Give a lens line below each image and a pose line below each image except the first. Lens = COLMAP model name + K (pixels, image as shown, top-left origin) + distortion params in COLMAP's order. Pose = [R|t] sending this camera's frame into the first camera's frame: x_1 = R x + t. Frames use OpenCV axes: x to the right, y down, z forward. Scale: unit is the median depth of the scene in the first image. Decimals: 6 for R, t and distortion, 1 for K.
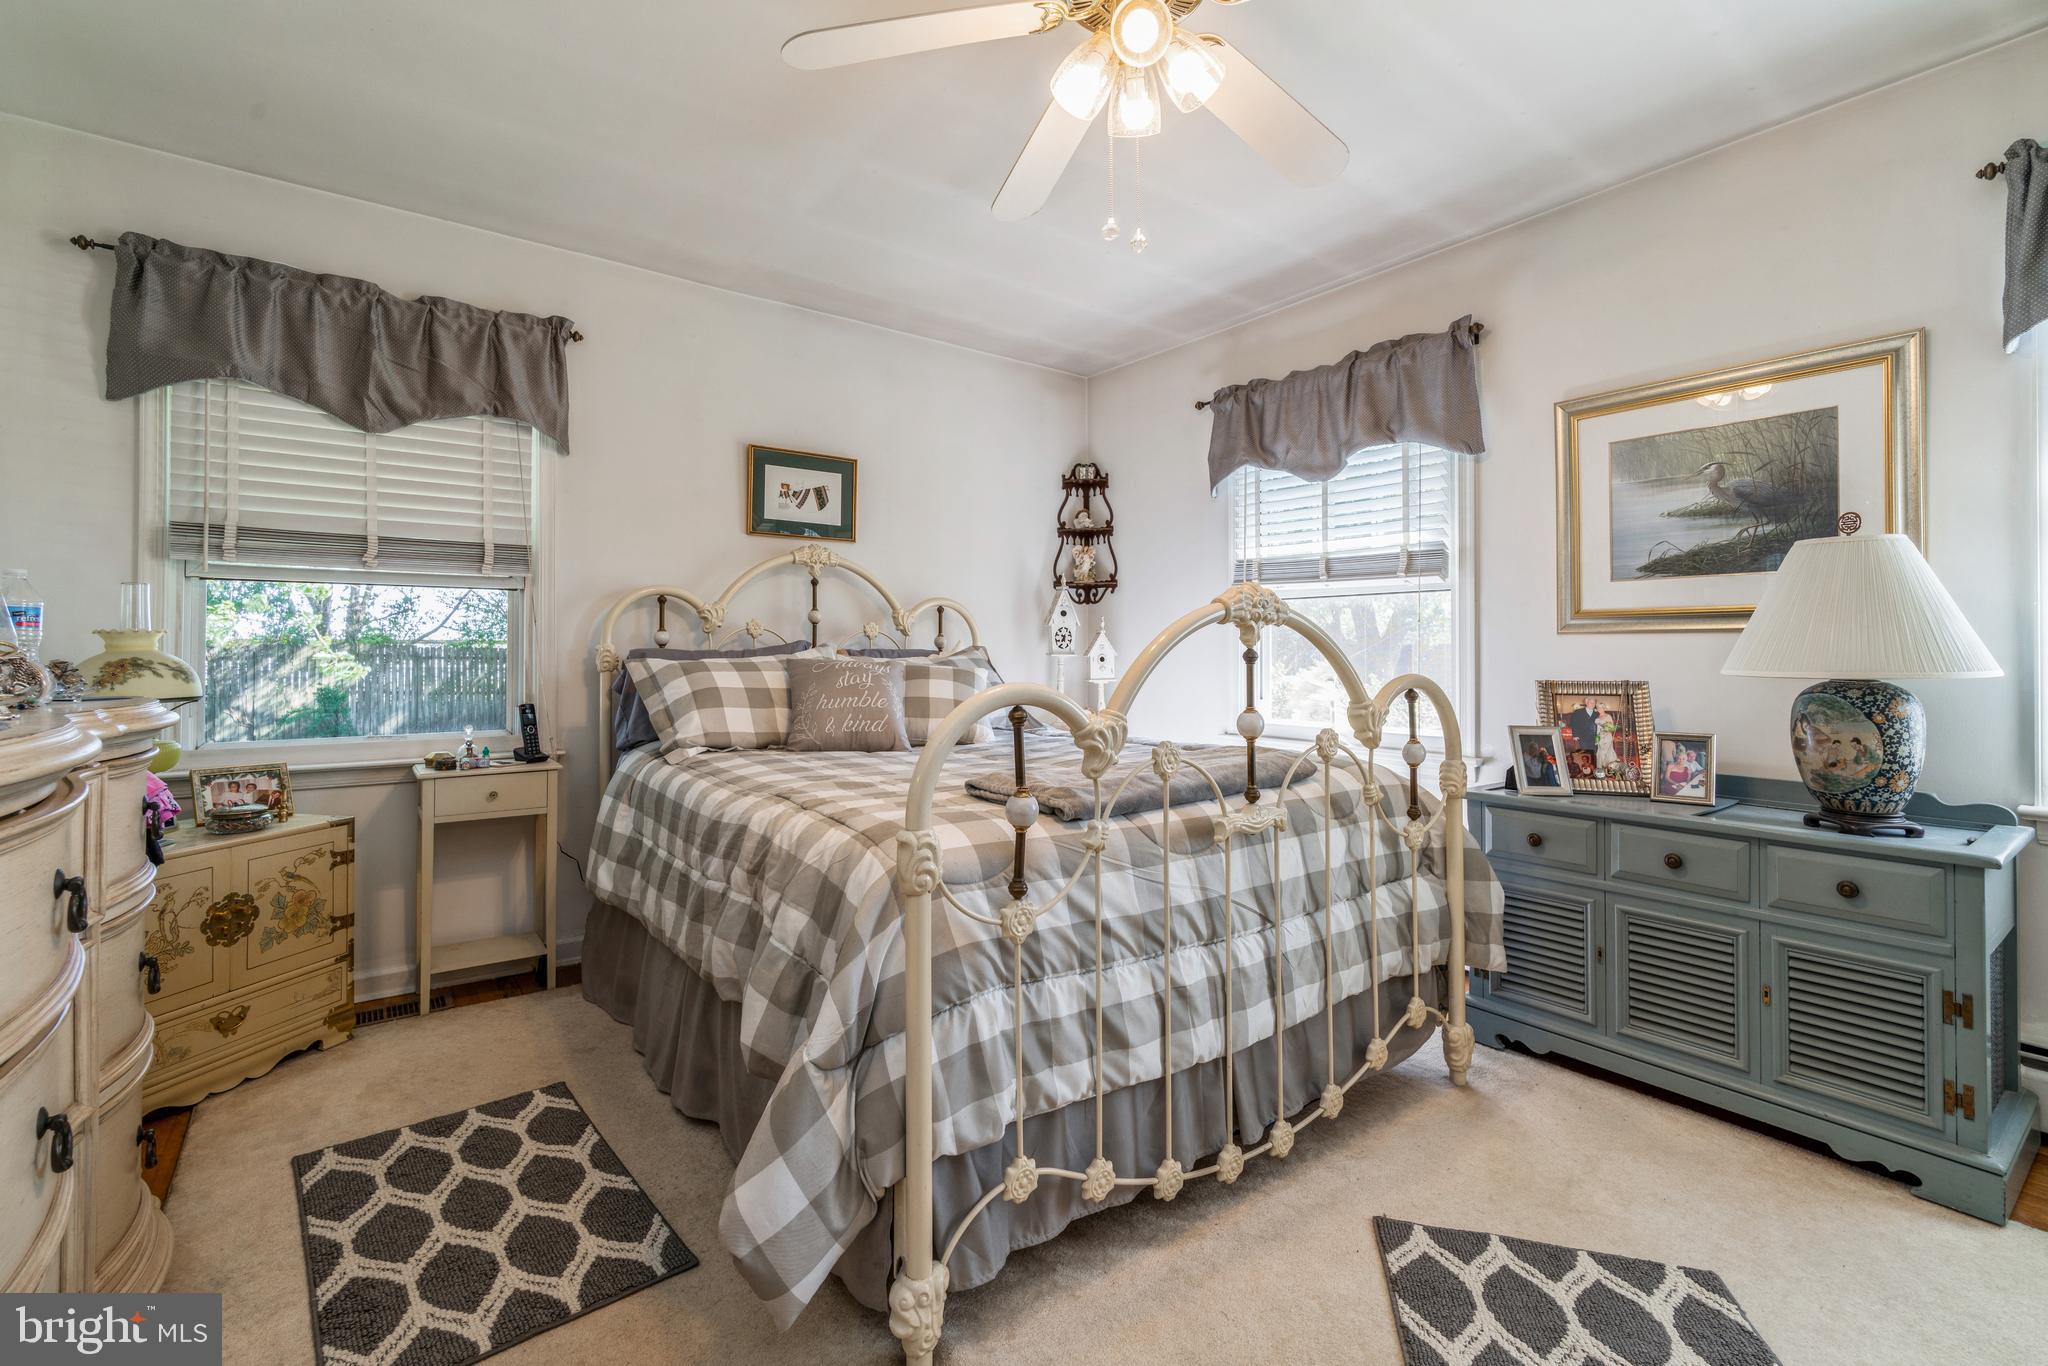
lens RADIAL K [[886.5, 0, 1023.8], [0, 886.5, 652.6], [0, 0, 1]] dist [-0.001842, 0.000008]
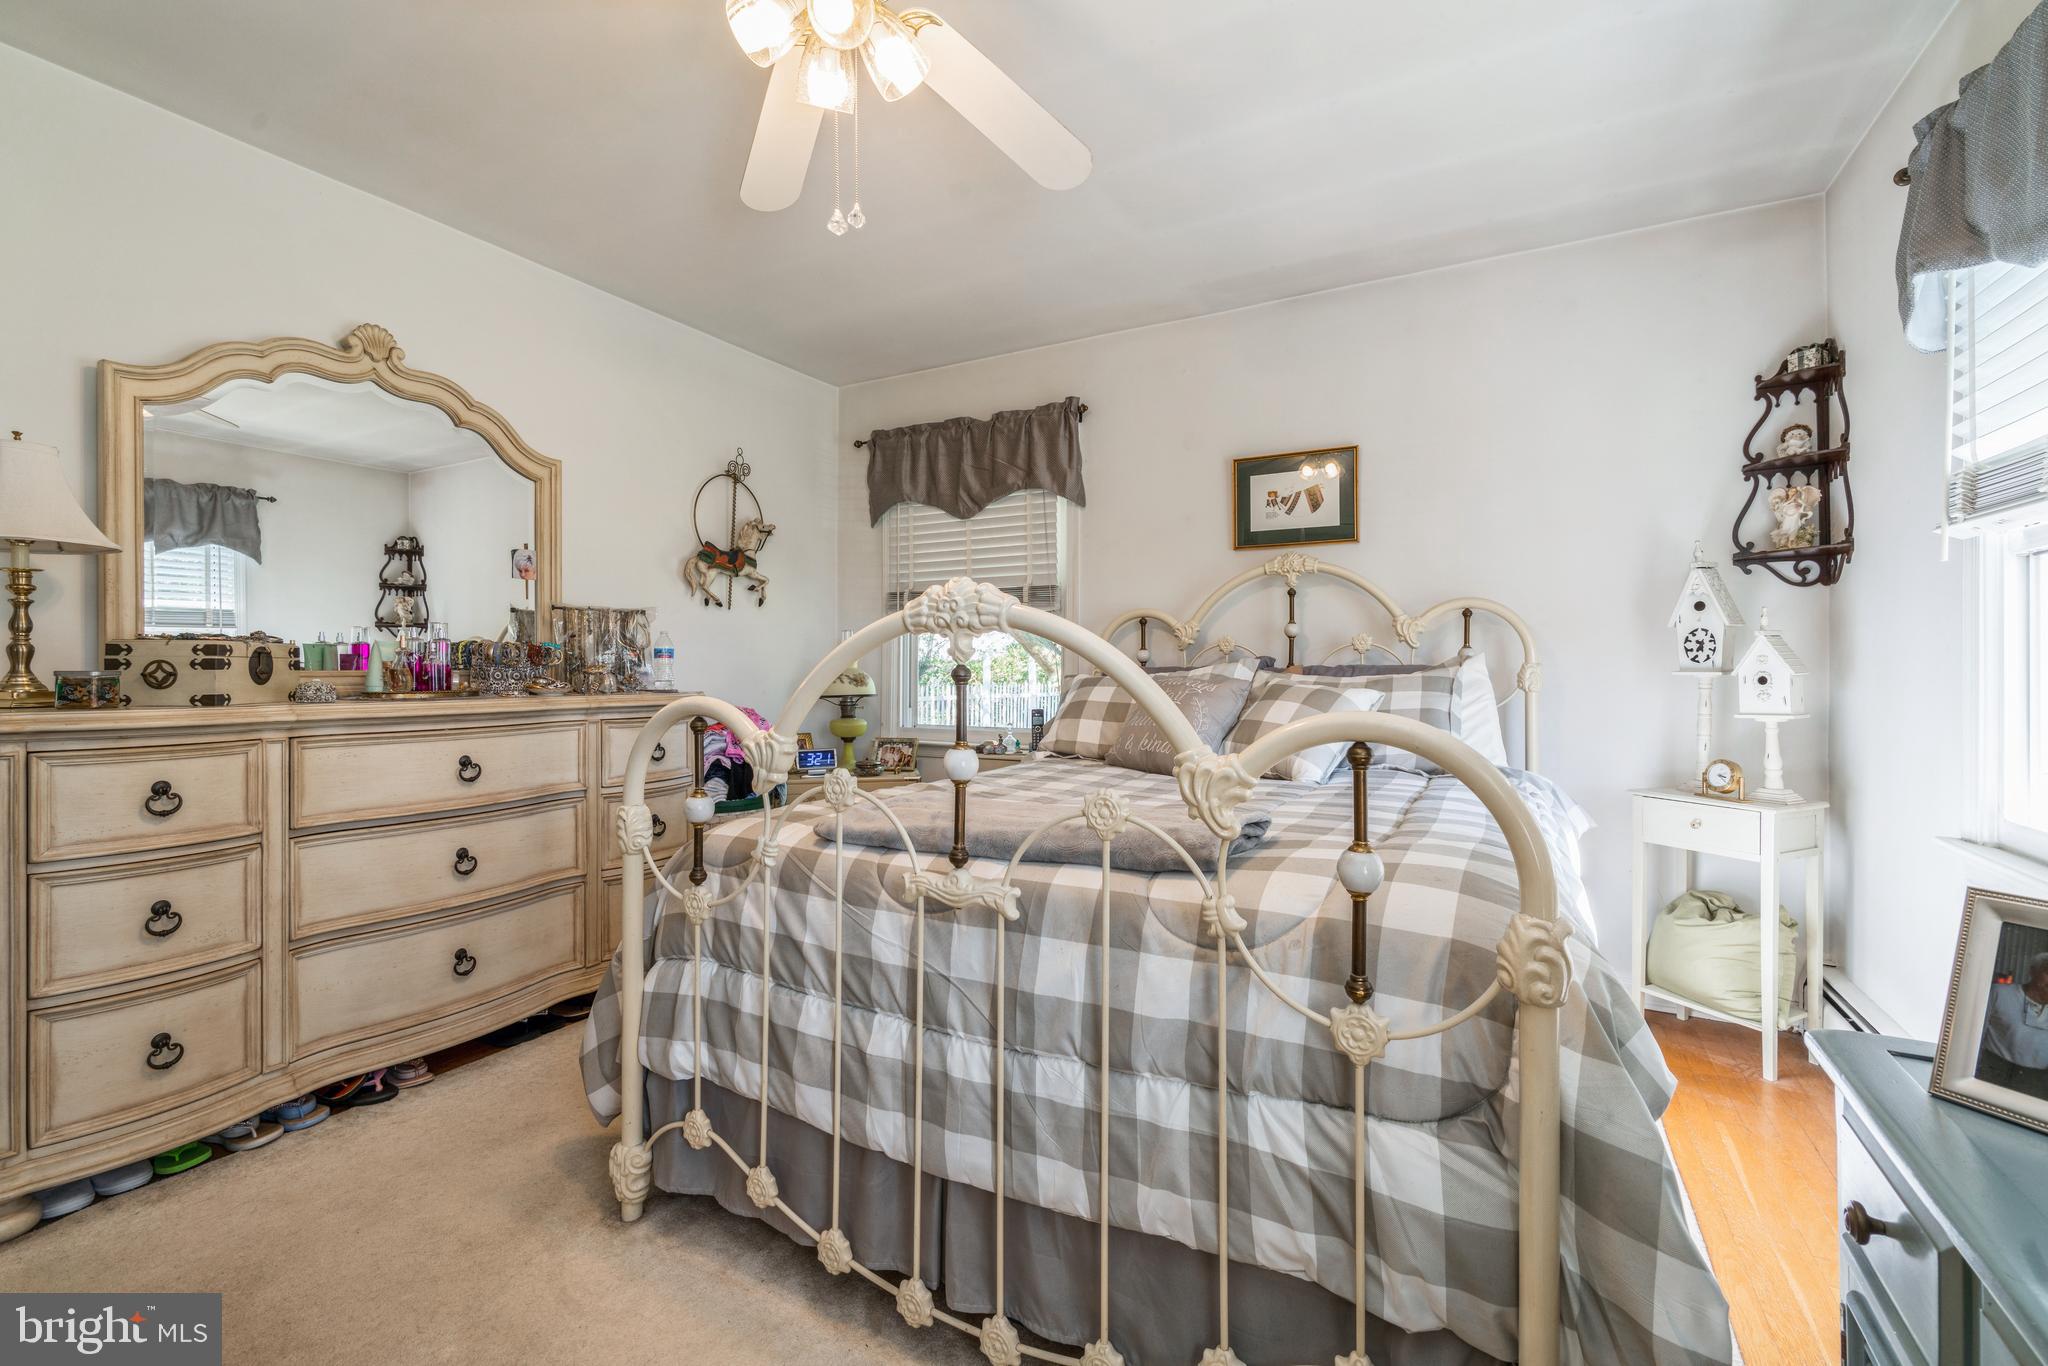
lens RADIAL K [[876.4, 0, 1024.0], [0, 876.4, 683.0], [0, 0, 1]] dist [-0.002279, 0.000240]
pose [[0.417226, 0.016075, -0.908660, 0.604352], [0.001129, 0.999834, 0.018207, -0.003098], [0.908802, -0.008622, 0.417139, 0.461712]]
